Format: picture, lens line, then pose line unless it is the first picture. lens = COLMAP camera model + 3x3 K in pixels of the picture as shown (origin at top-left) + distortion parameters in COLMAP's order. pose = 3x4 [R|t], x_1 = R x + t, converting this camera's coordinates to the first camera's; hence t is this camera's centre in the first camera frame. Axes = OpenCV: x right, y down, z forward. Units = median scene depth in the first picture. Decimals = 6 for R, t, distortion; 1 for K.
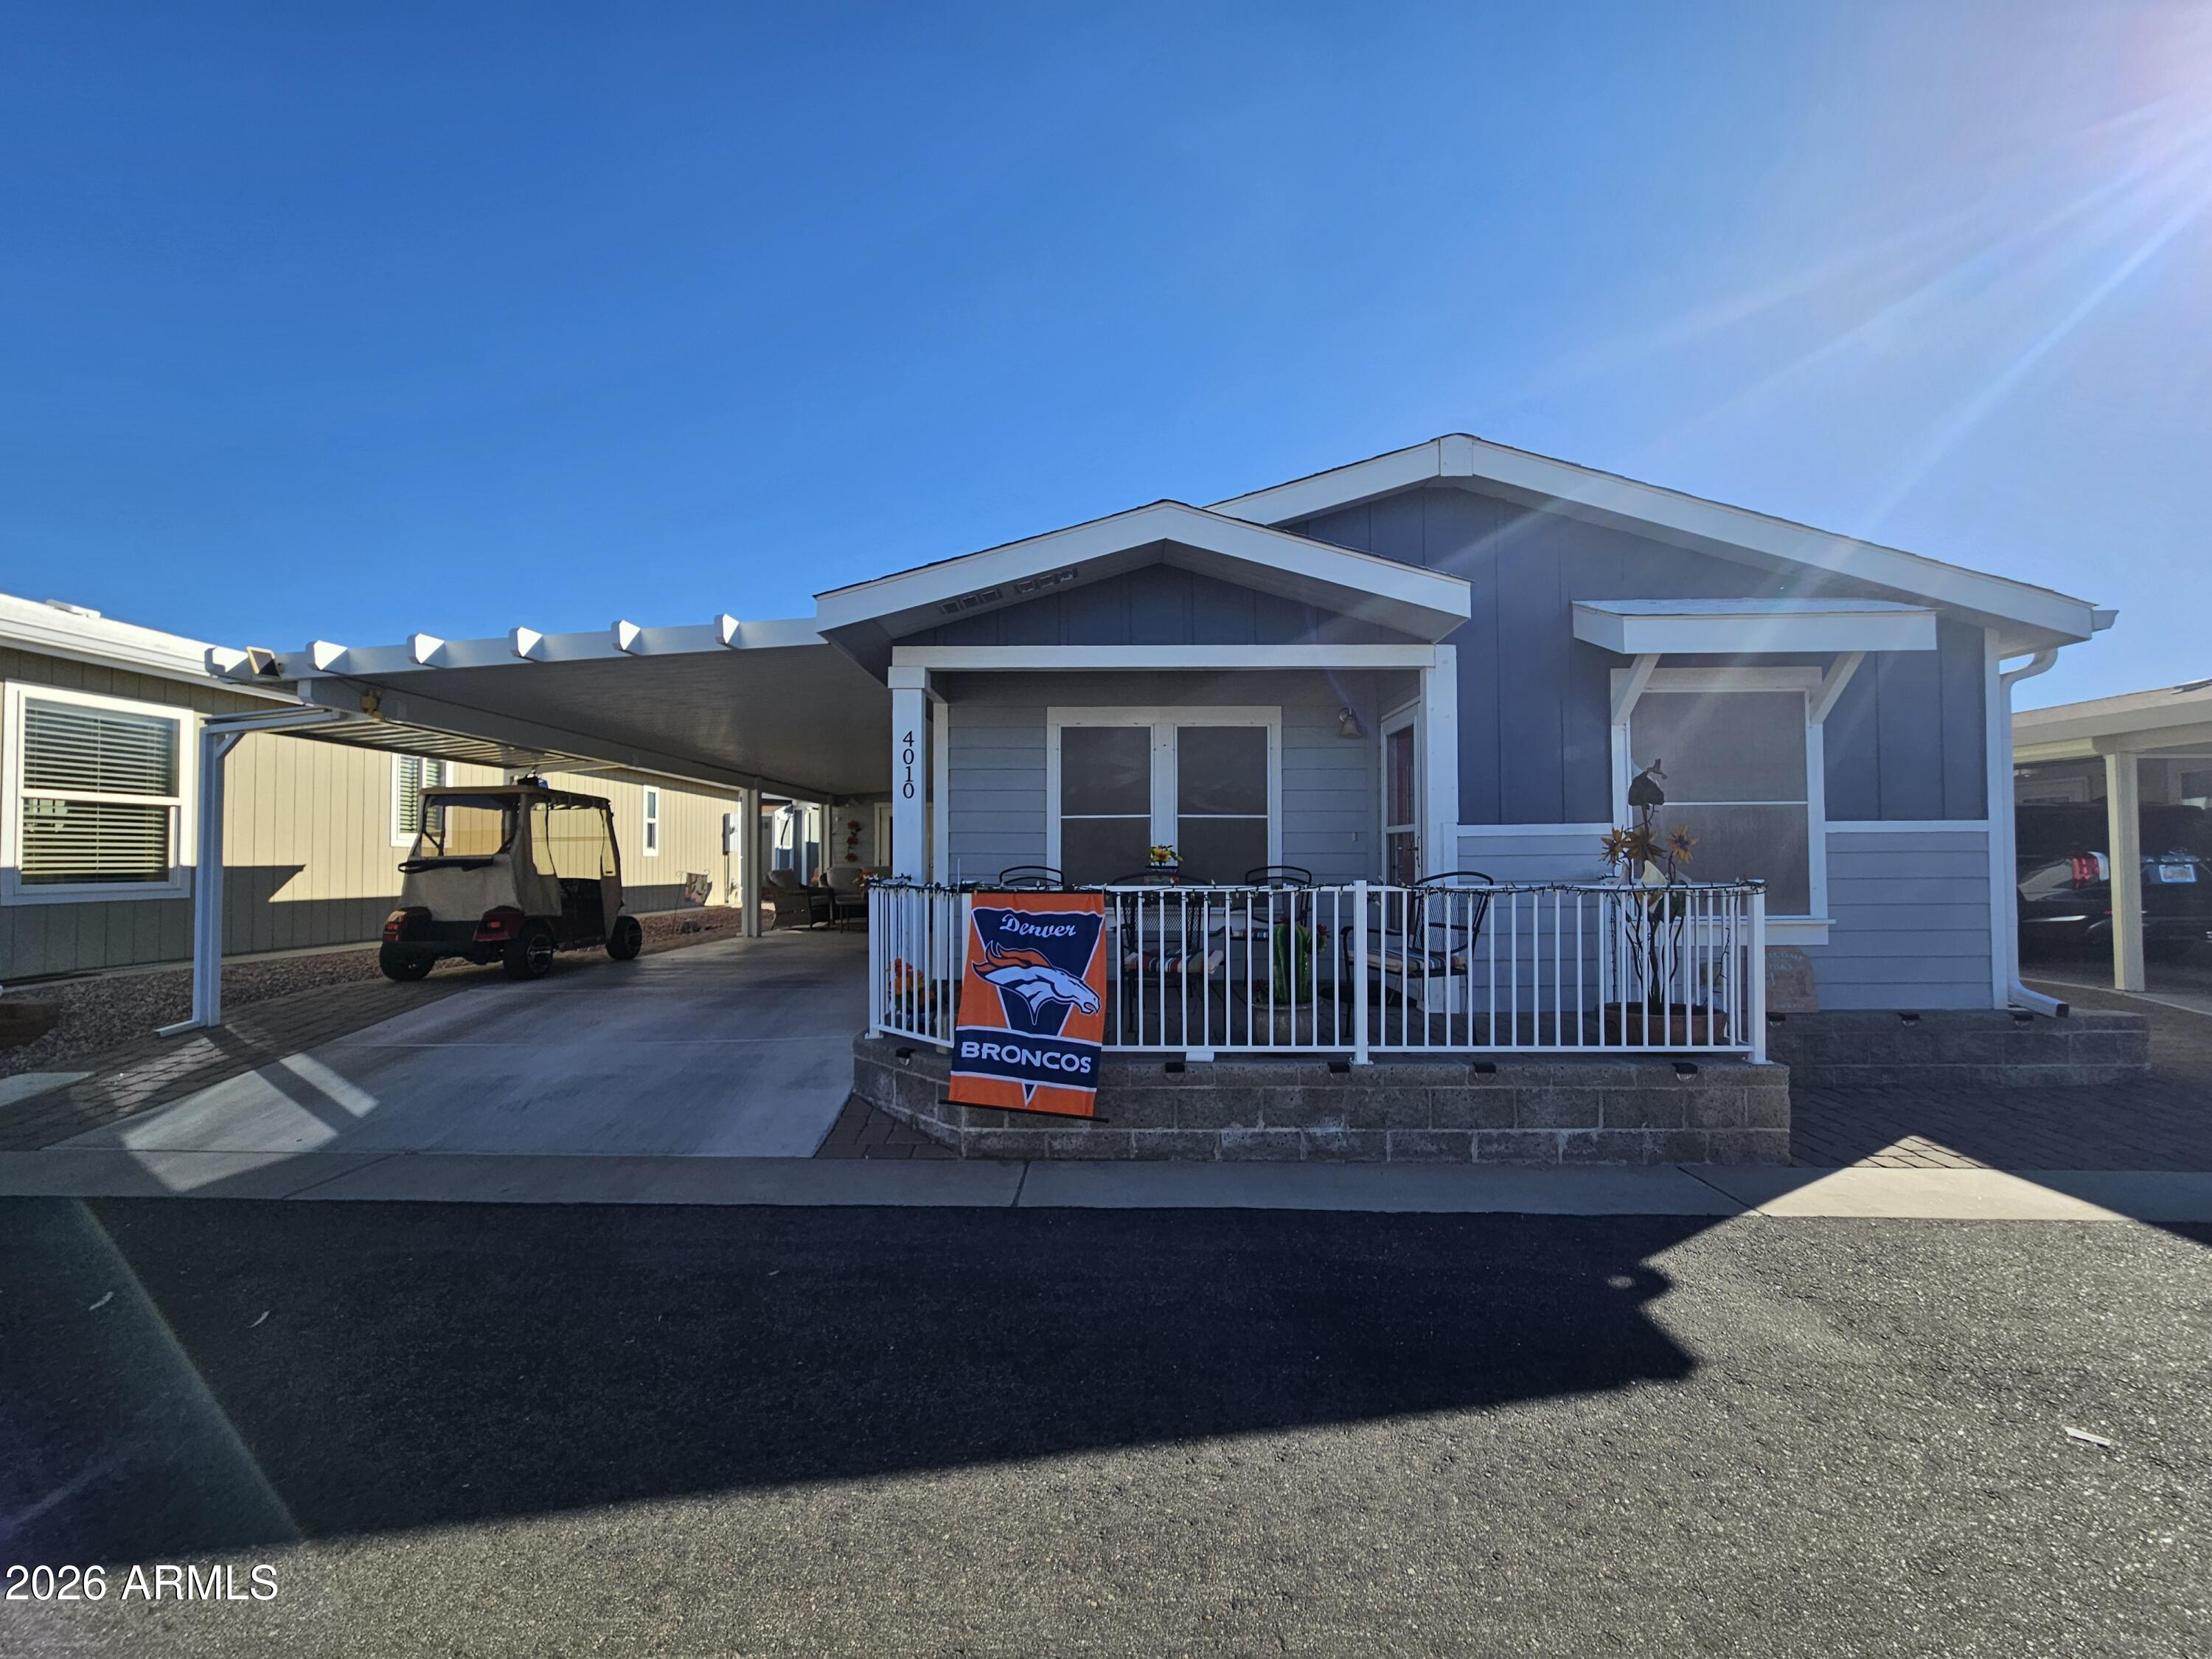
lens RADIAL K [[908.0, 0, 1102.4], [0, 908.0, 842.8], [0, 0, 1]] dist [-0.005899, 0.002829]
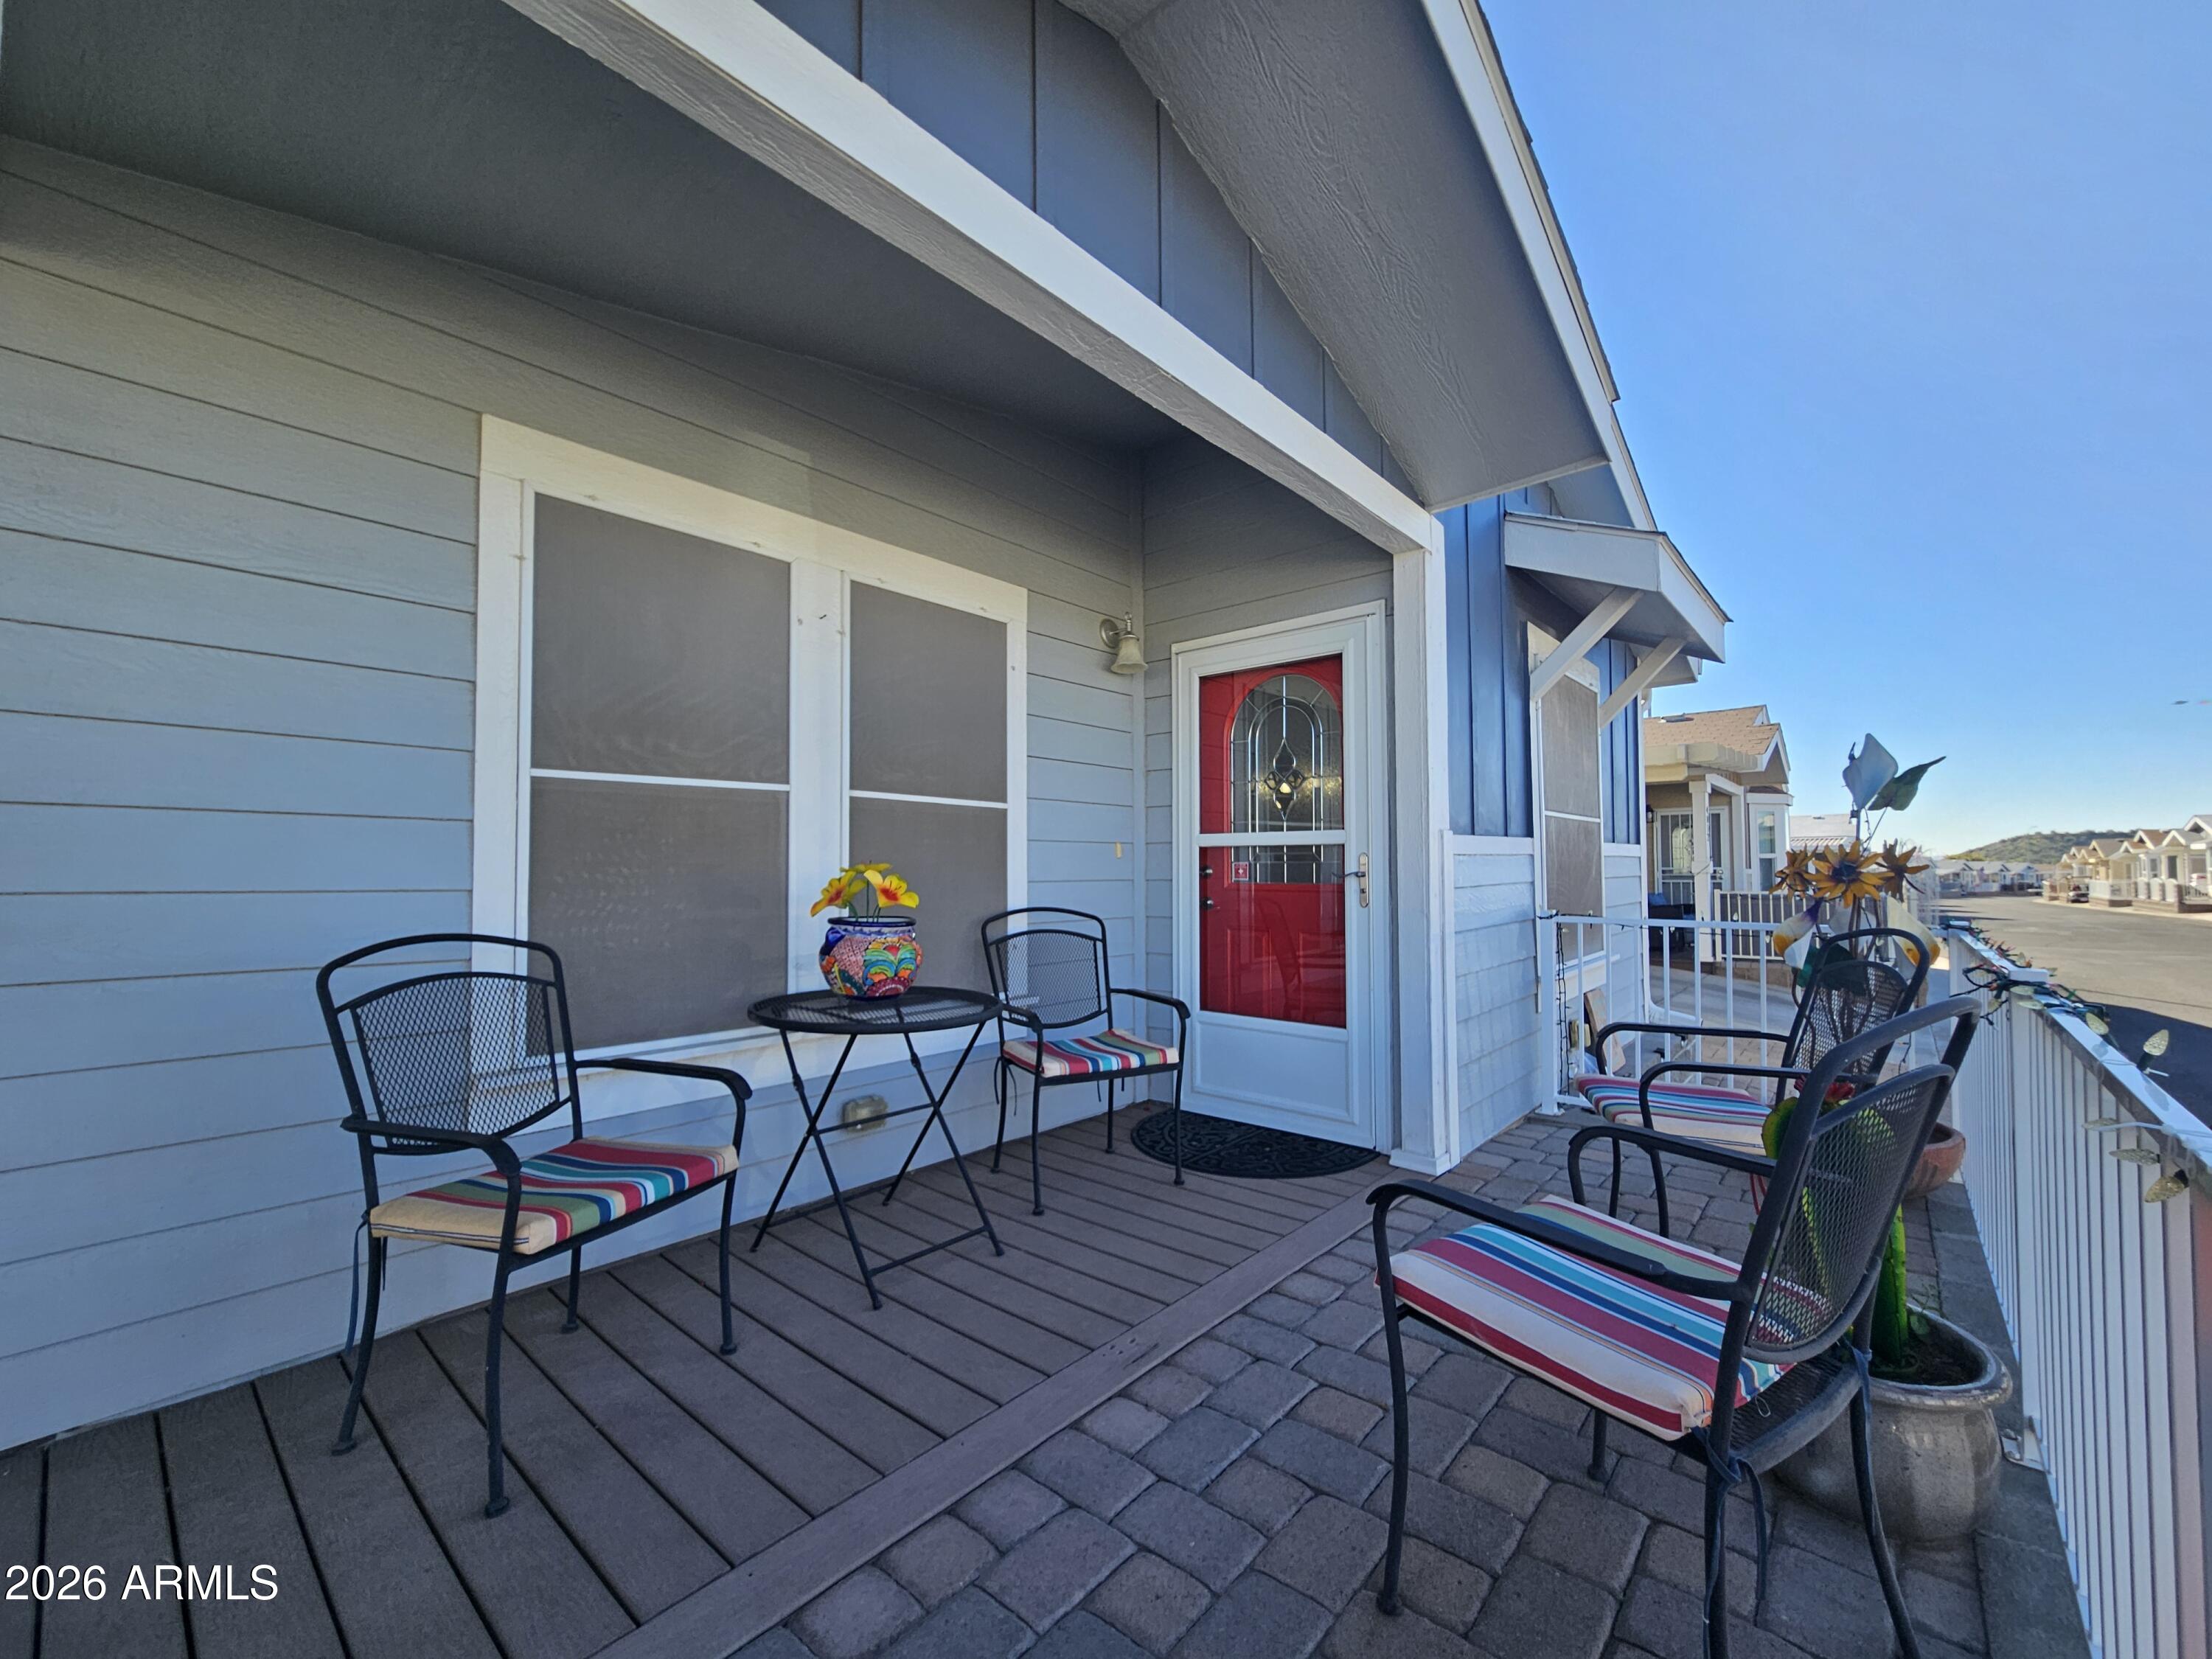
lens RADIAL K [[908.0, 0, 1102.4], [0, 908.0, 842.8], [0, 0, 1]] dist [-0.005899, 0.002829]
pose [[0.644695, 0.022509, 0.764108, -0.217026], [-0.006587, 0.999693, -0.023890, 0.002566], [-0.764411, 0.010369, 0.644645, 0.894531]]
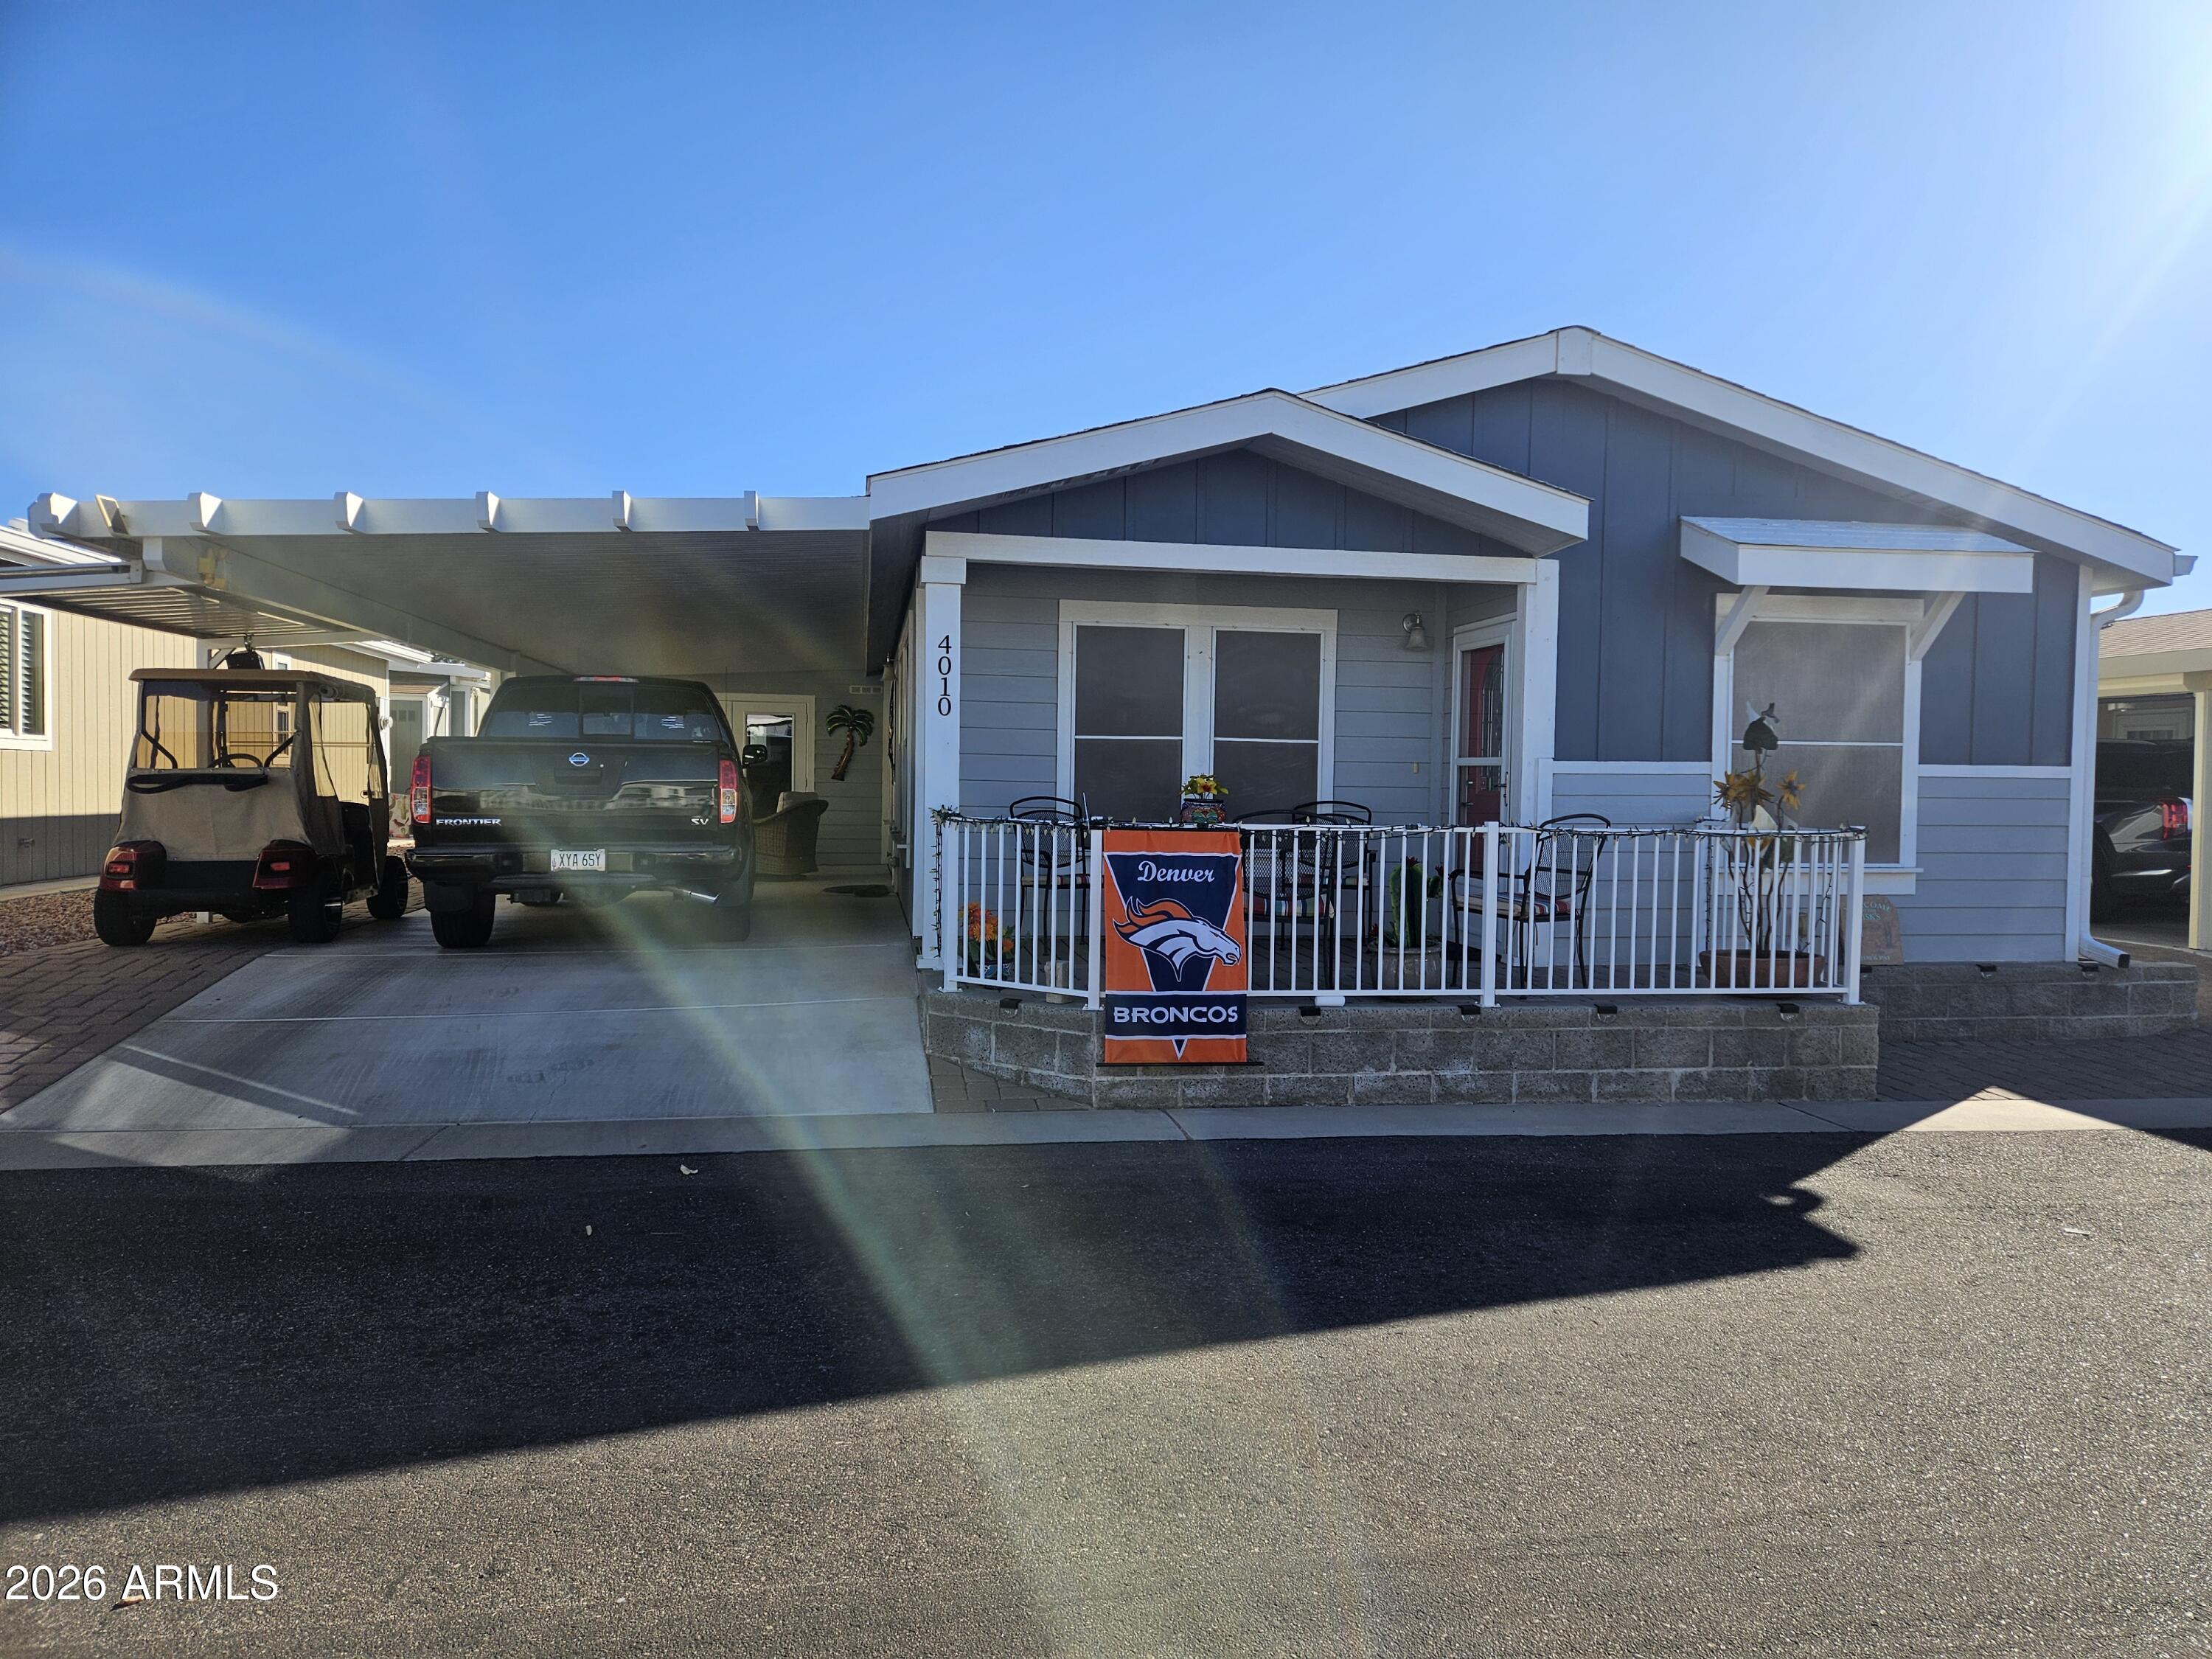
lens RADIAL K [[1466.8, 0, 1106.0], [0, 1466.8, 829.5], [0, 0, 1]] dist [0.051042, -0.045180]
pose [[0.983425, 0.011834, 0.180930, -0.352677], [-0.021601, 0.998408, 0.052109, -0.020470], [-0.180026, -0.055153, 0.982115, -0.415063]]
